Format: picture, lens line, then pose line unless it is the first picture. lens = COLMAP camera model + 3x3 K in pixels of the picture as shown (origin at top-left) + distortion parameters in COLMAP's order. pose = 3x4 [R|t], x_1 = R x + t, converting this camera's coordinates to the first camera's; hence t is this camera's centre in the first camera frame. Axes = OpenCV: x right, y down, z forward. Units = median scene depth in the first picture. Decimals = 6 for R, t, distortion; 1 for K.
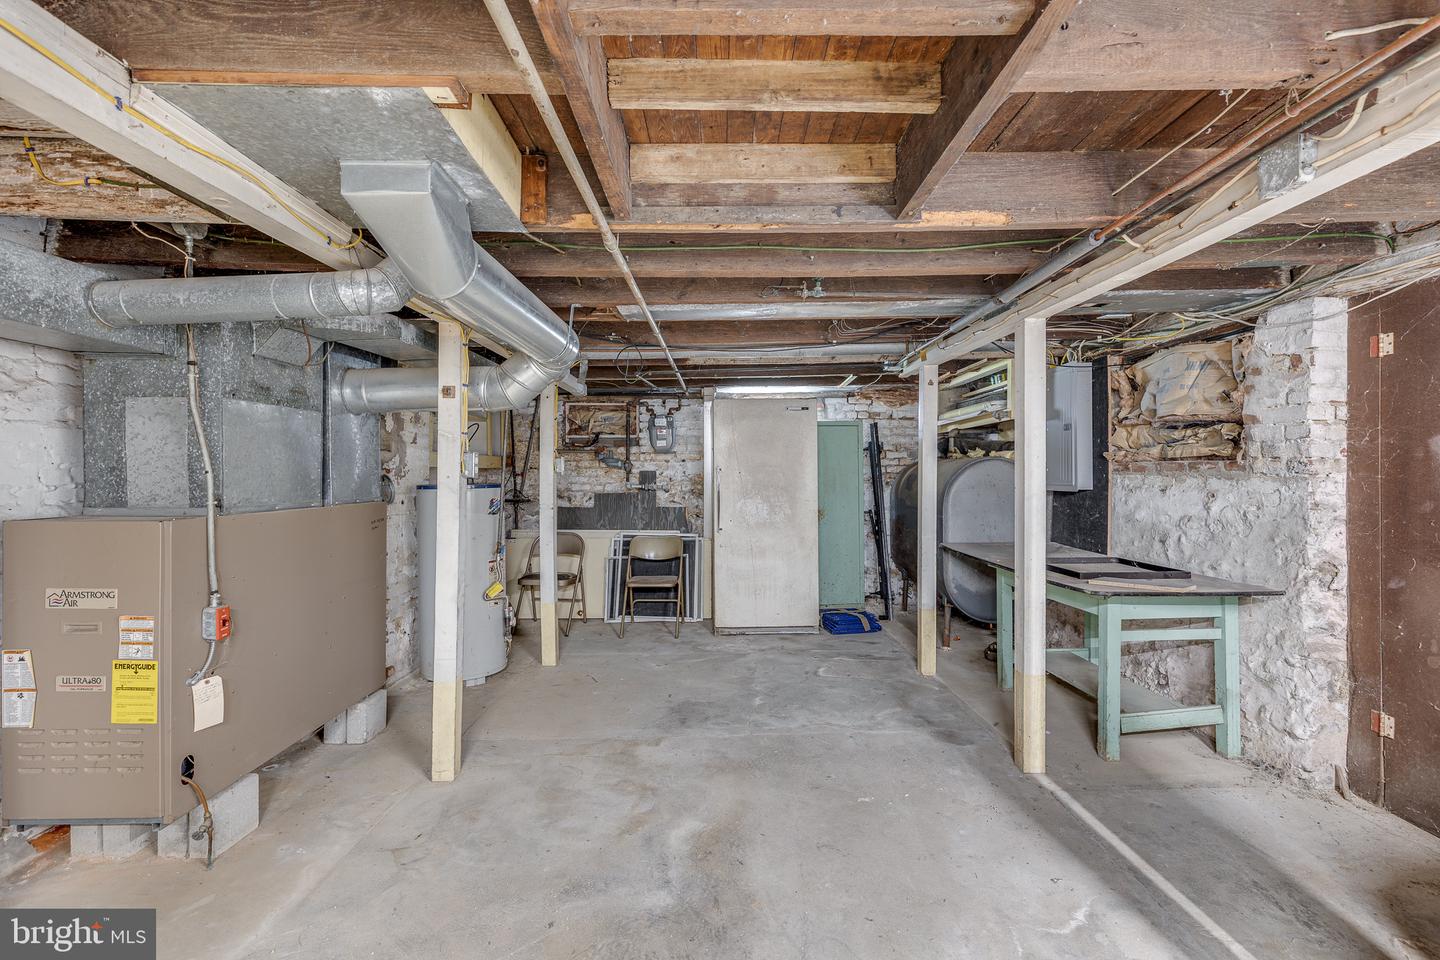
lens RADIAL K [[650.1, 0, 717.6], [0, 650.1, 474.8], [0, 0, 1]] dist [0.003046, -0.000418]
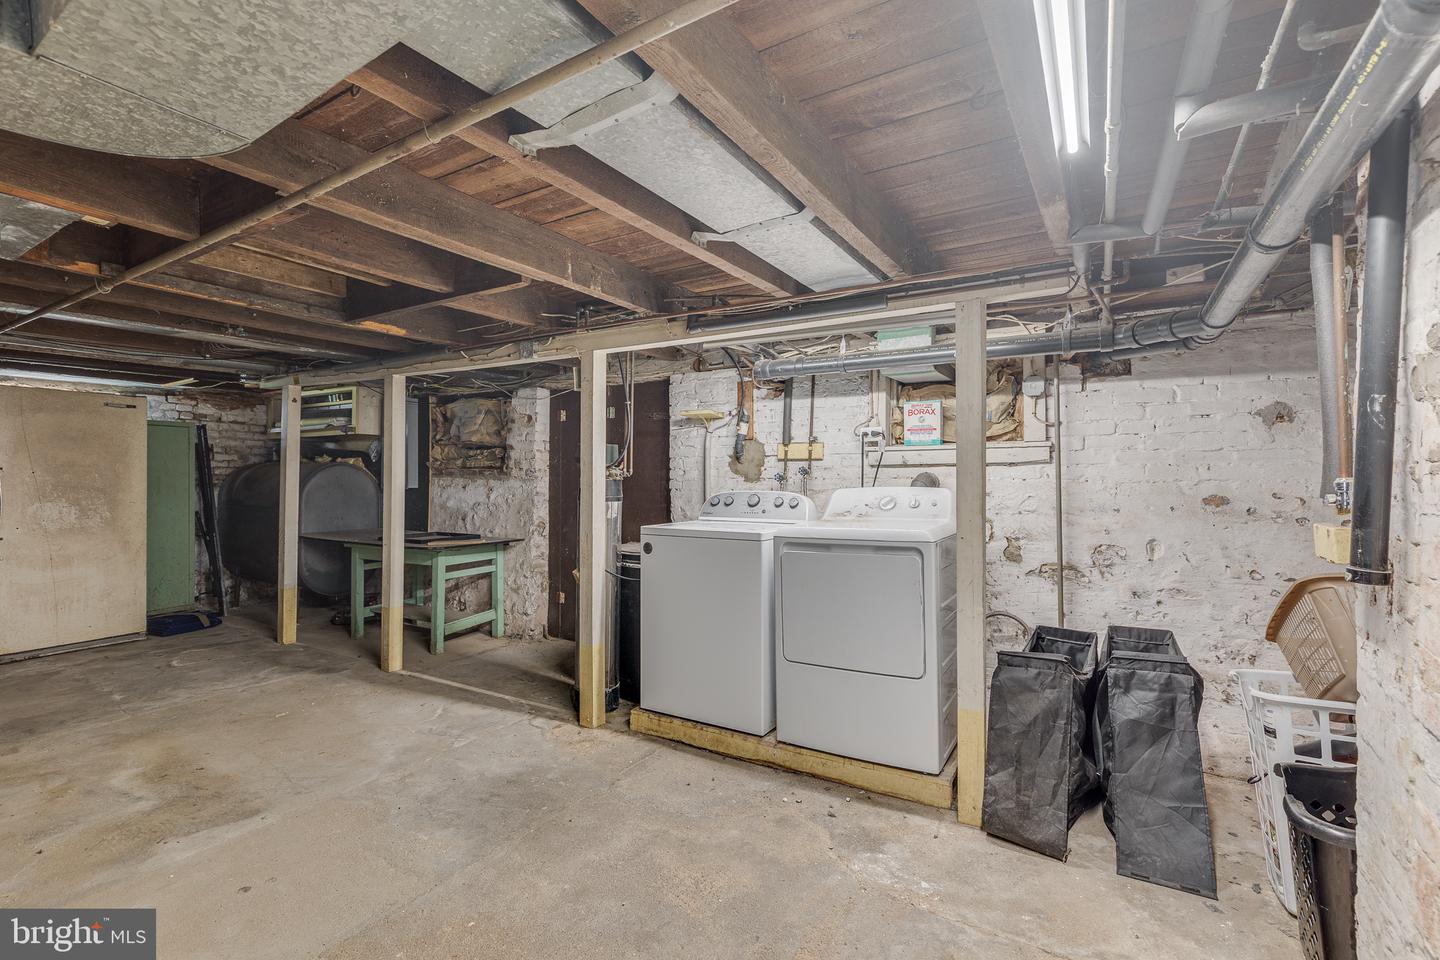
lens RADIAL K [[650.1, 0, 717.6], [0, 650.1, 474.8], [0, 0, 1]] dist [0.003046, -0.000418]
pose [[0.529065, 0.010799, 0.848513, -0.381837], [-0.005380, 0.999942, -0.009372, 0.005390], [-0.848564, 0.000393, 0.529092, -0.416665]]
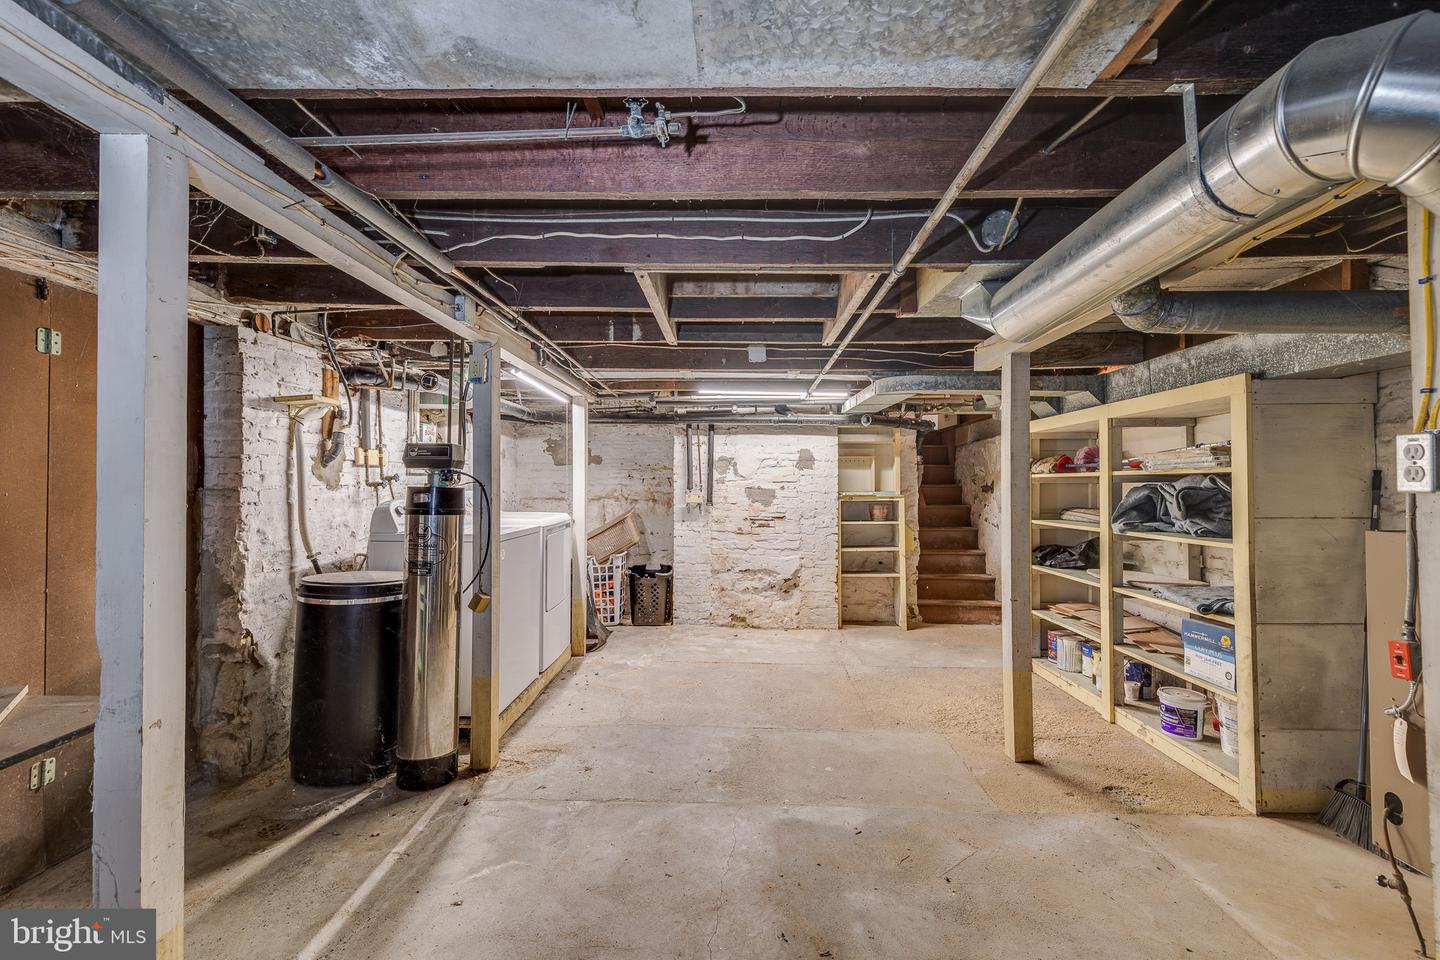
lens RADIAL K [[650.1, 0, 717.6], [0, 650.1, 474.8], [0, 0, 1]] dist [0.003046, -0.000418]
pose [[-0.999423, 0.004237, 0.033691, 0.066293], [0.003826, 0.999918, -0.012248, -0.002020], [-0.033740, -0.012112, -0.999357, 1.320462]]
